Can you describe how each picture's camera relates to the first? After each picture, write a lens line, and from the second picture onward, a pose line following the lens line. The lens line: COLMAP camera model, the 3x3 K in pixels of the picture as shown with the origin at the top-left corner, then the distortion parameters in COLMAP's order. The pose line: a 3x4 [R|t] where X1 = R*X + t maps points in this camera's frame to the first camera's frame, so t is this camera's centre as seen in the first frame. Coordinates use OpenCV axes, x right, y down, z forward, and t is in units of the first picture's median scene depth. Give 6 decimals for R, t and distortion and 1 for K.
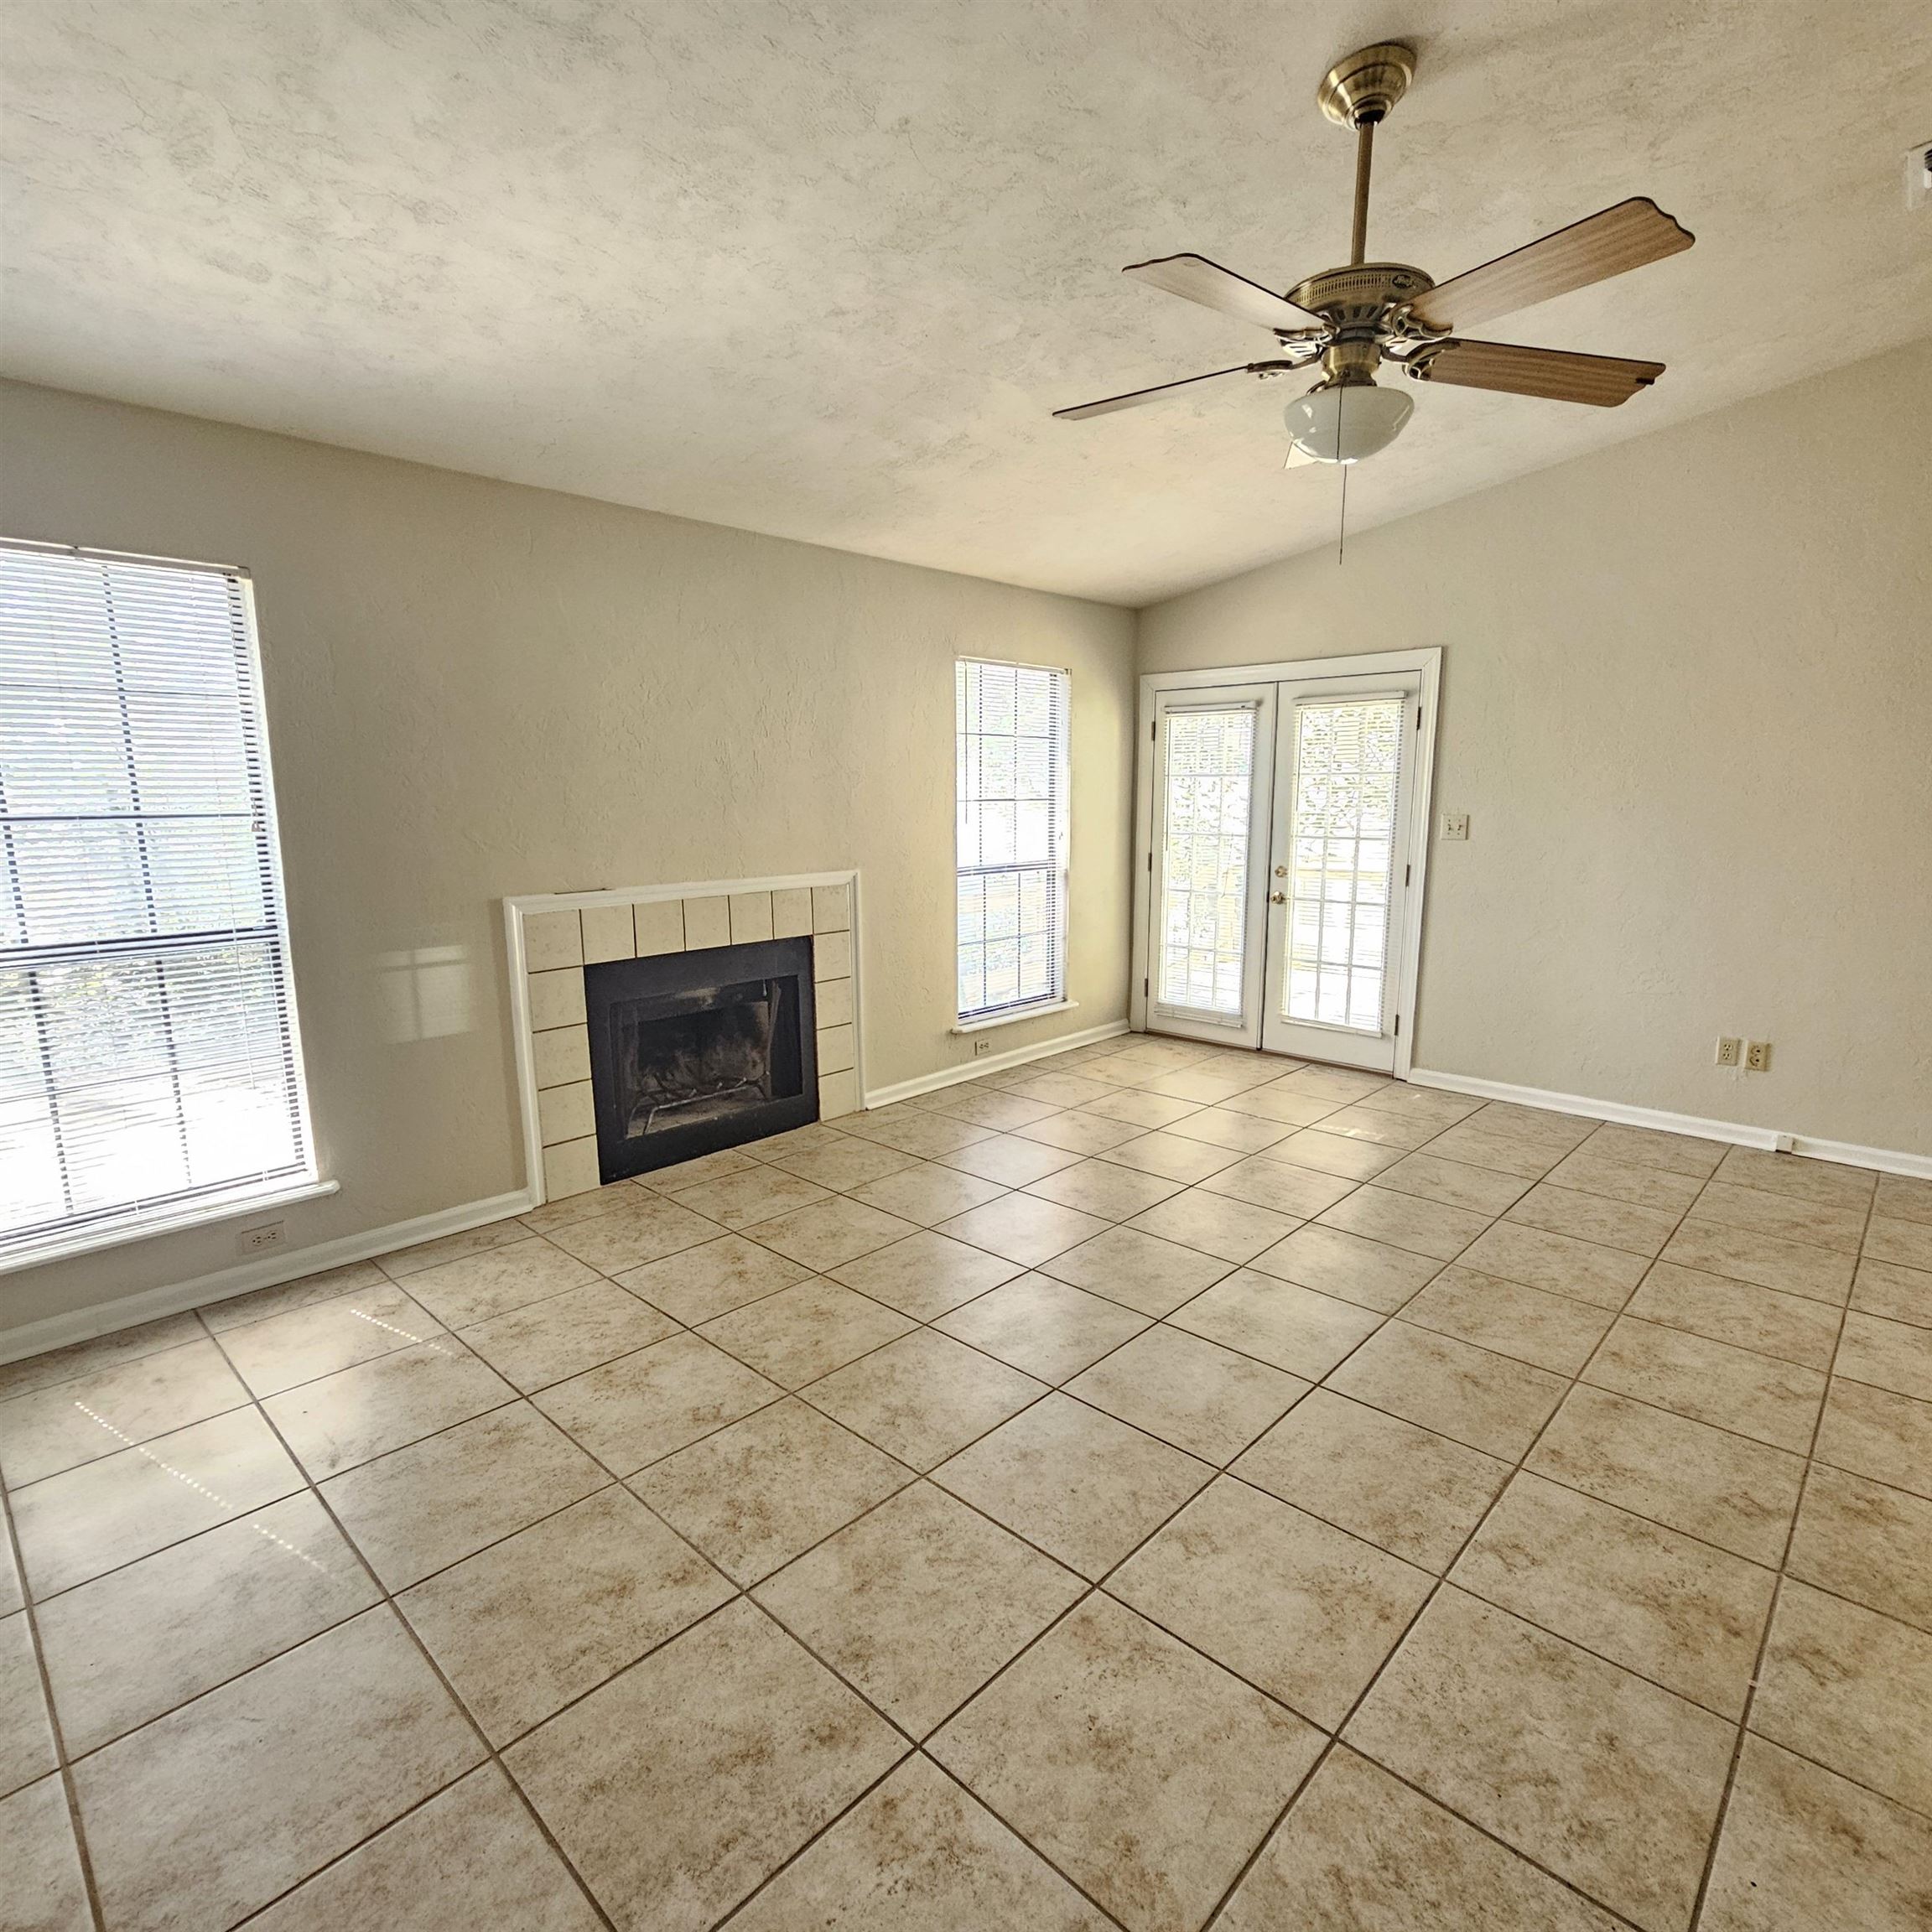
lens RADIAL K [[1055.2, 0, 957.4], [0, 1055.2, 966.3], [0, 0, 1]] dist [-0.003310, -0.000392]
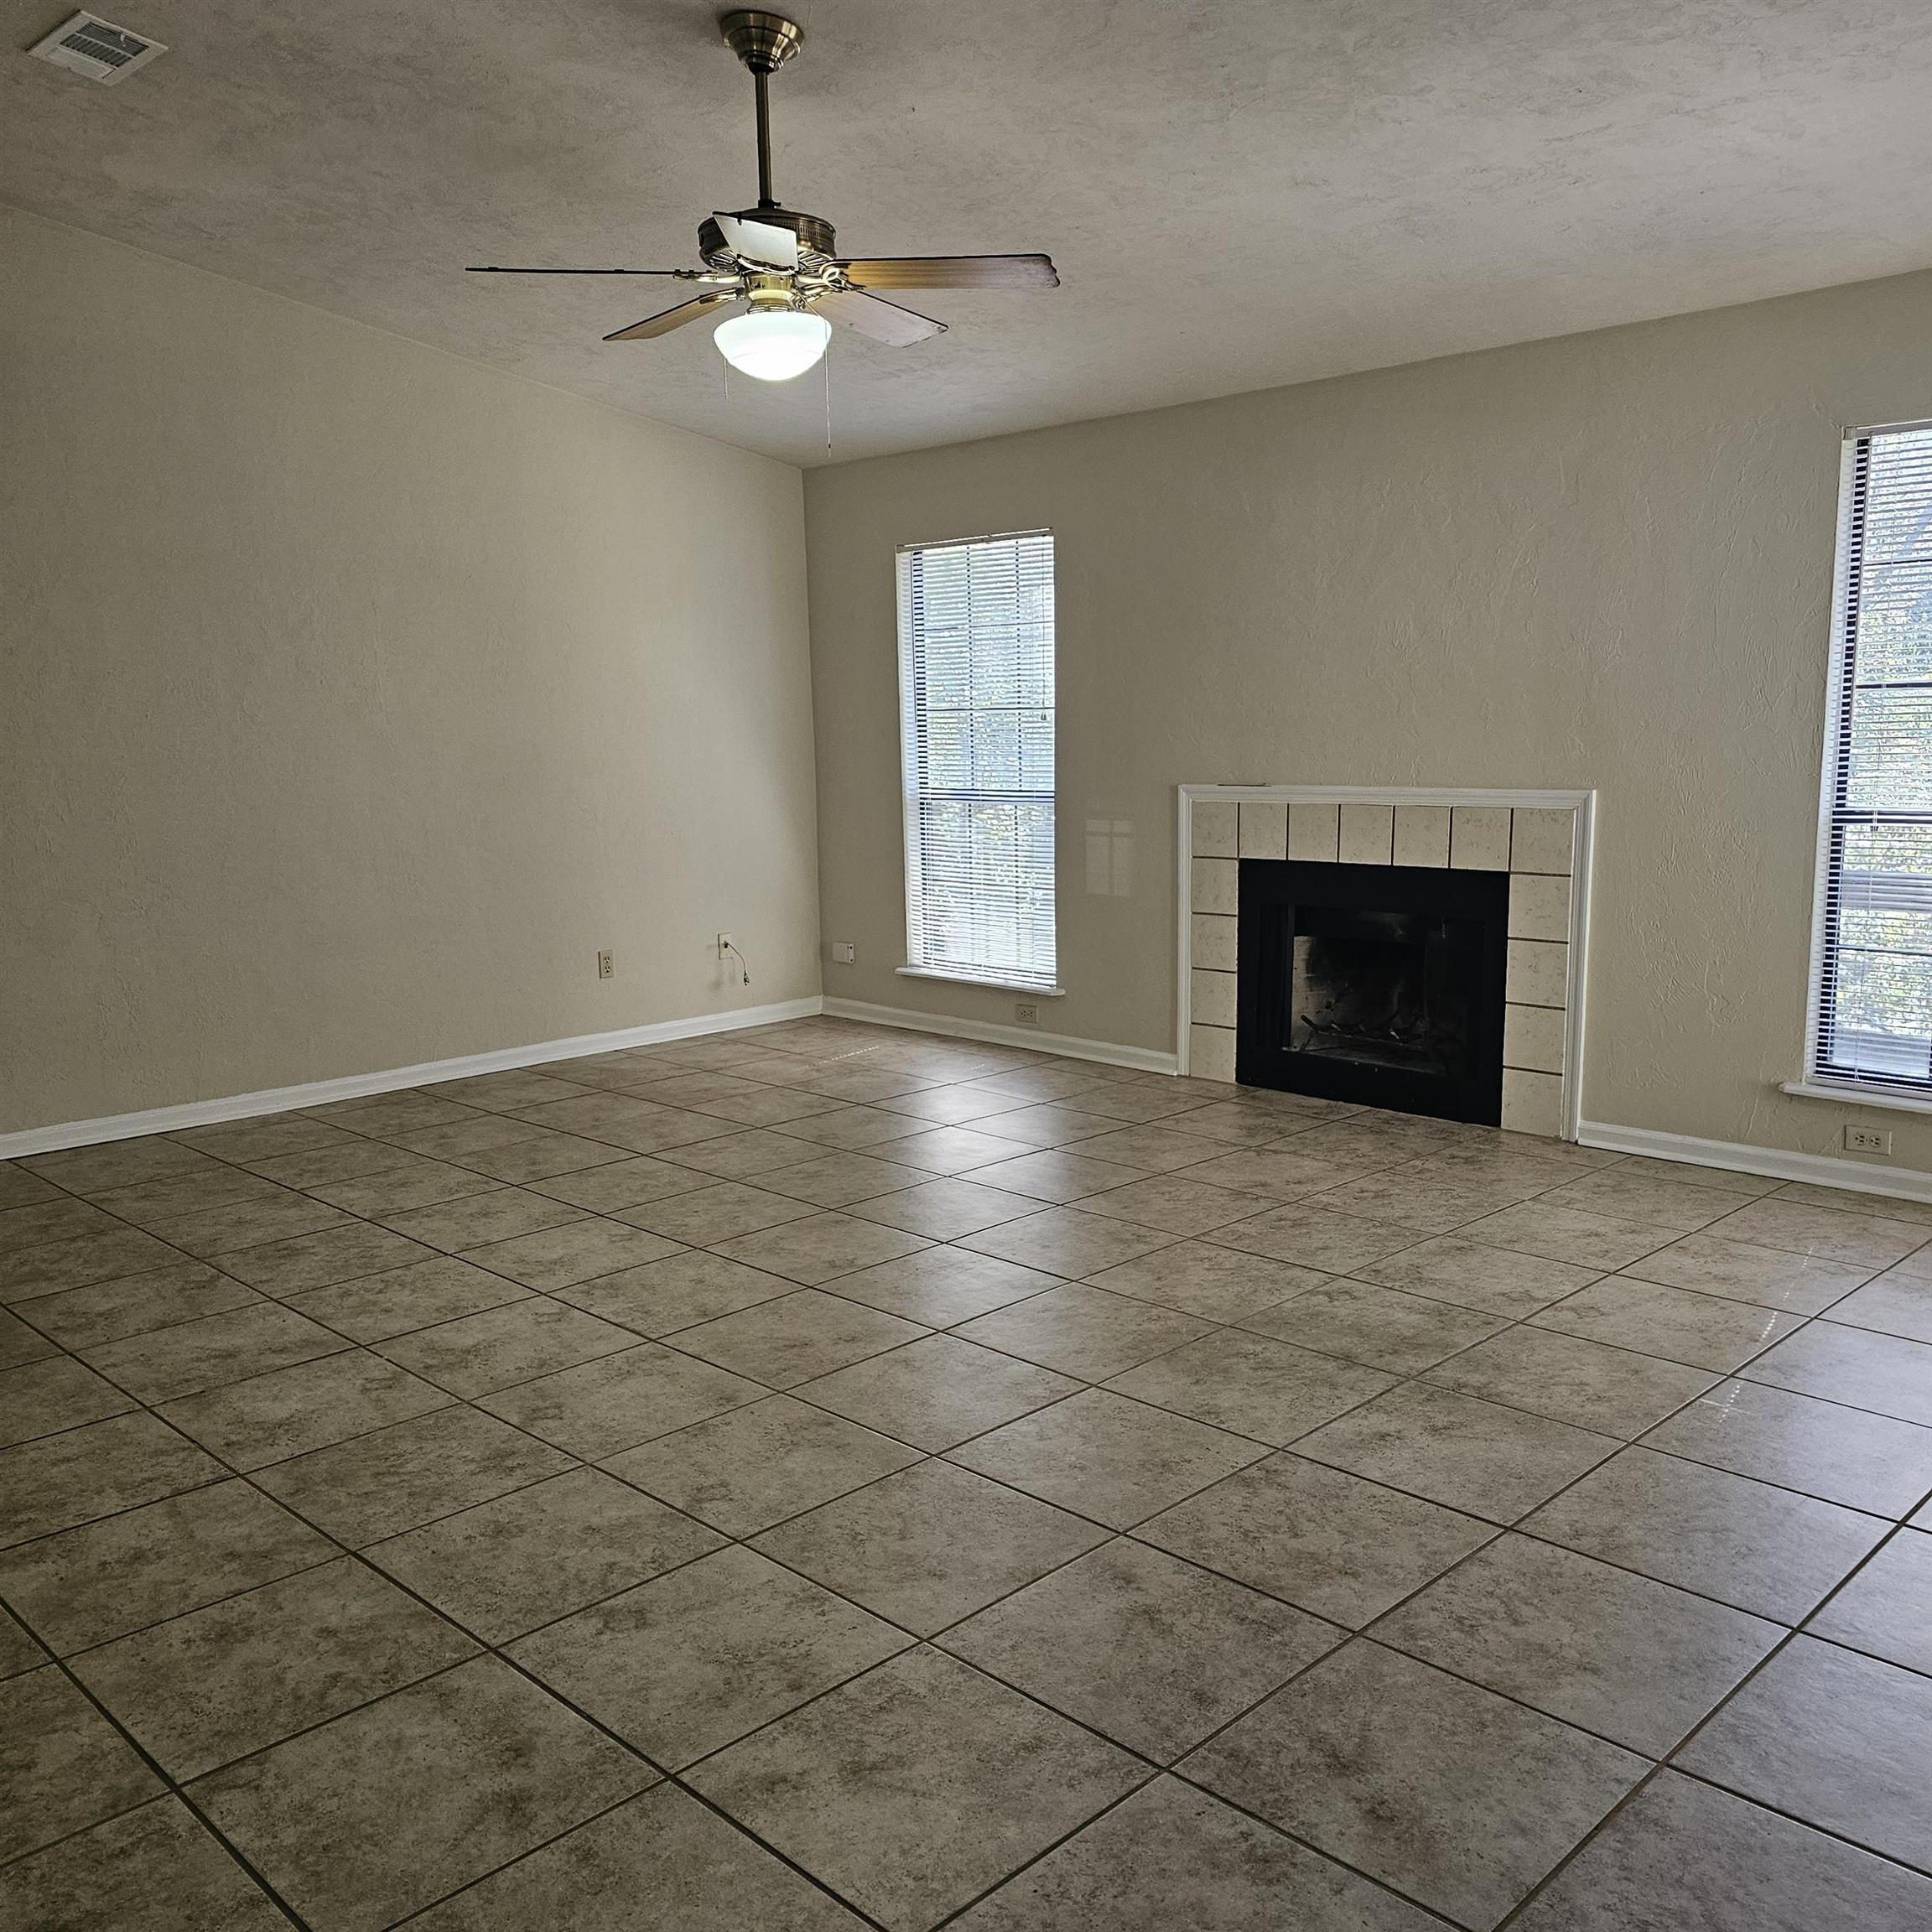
lens RADIAL K [[1714.7, 0, 974.7], [0, 1714.7, 992.8], [0, 0, 1]] dist [0.092285, -0.104850]
pose [[-0.022500, 0.167182, -0.985669, 1.304220], [-0.148961, 0.974353, 0.168663, -0.116726], [0.988587, 0.150621, 0.002981, 0.764832]]
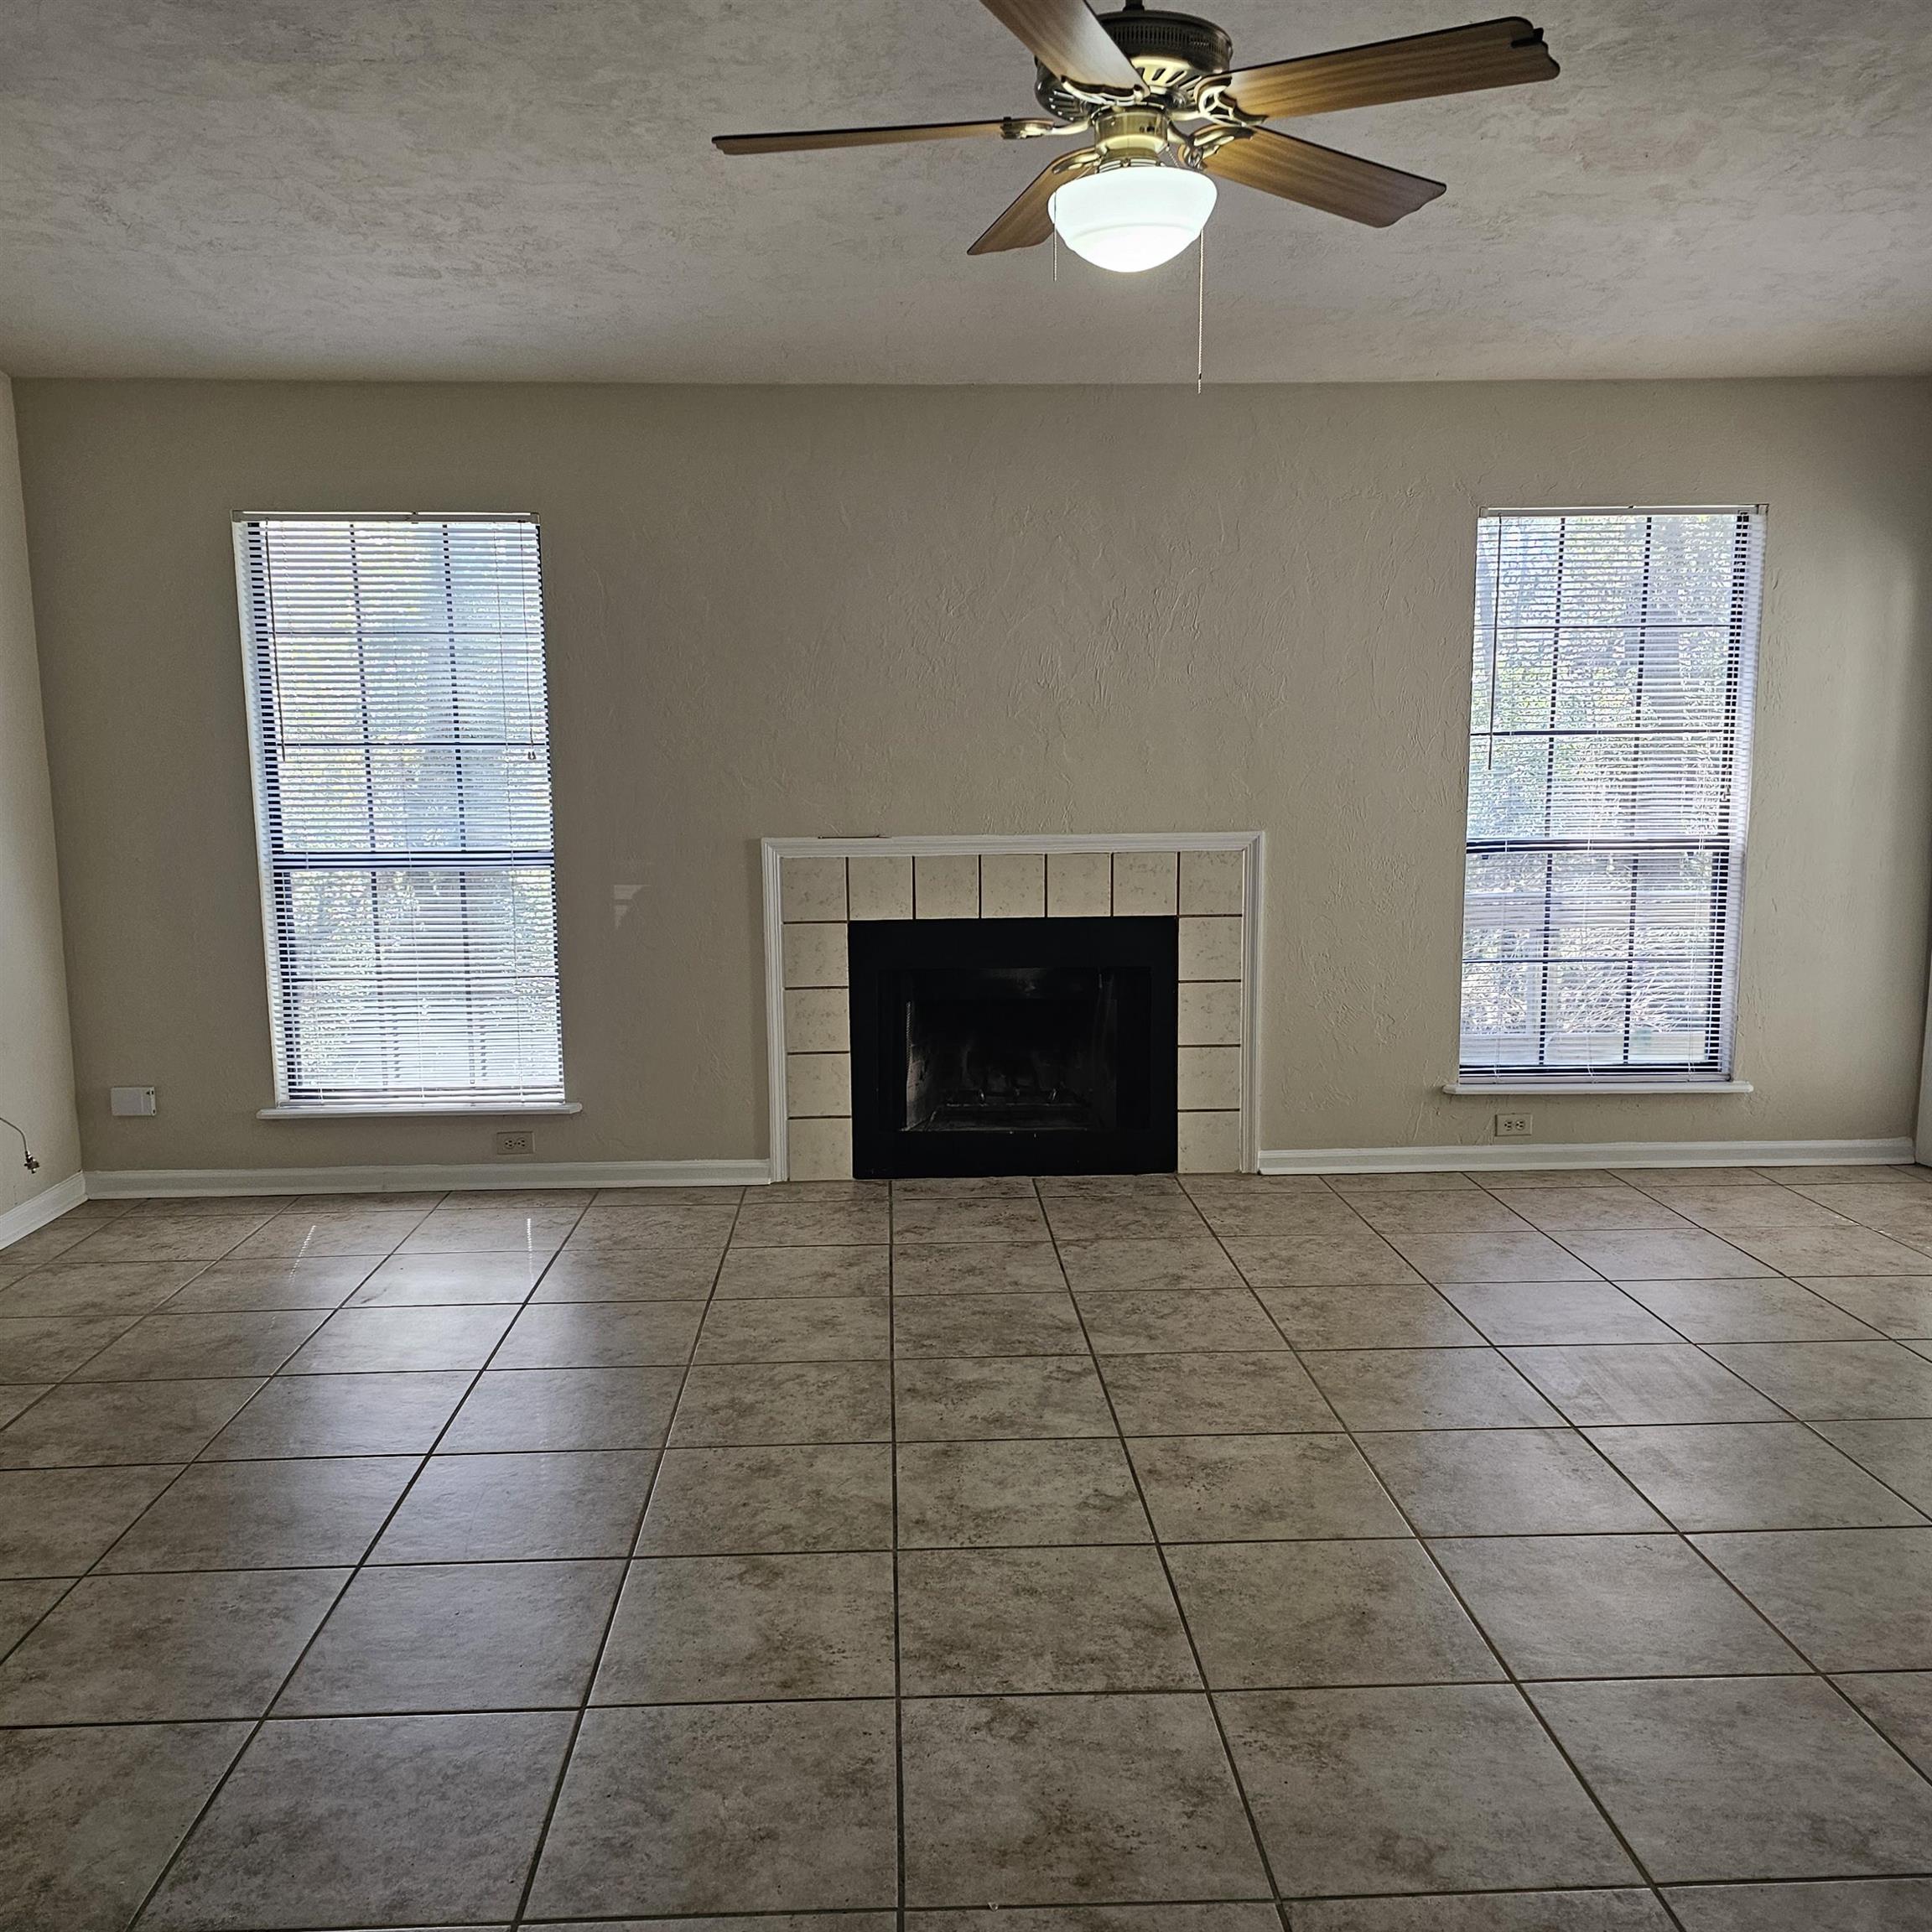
lens RADIAL K [[1714.7, 0, 950.4], [0, 1714.7, 983.7], [0, 0, 1]] dist [0.092285, -0.104850]
pose [[0.719178, 0.096282, -0.688122, 0.695194], [-0.110787, 0.993573, 0.023233, 0.008091], [0.685936, 0.059527, 0.725223, 0.026198]]
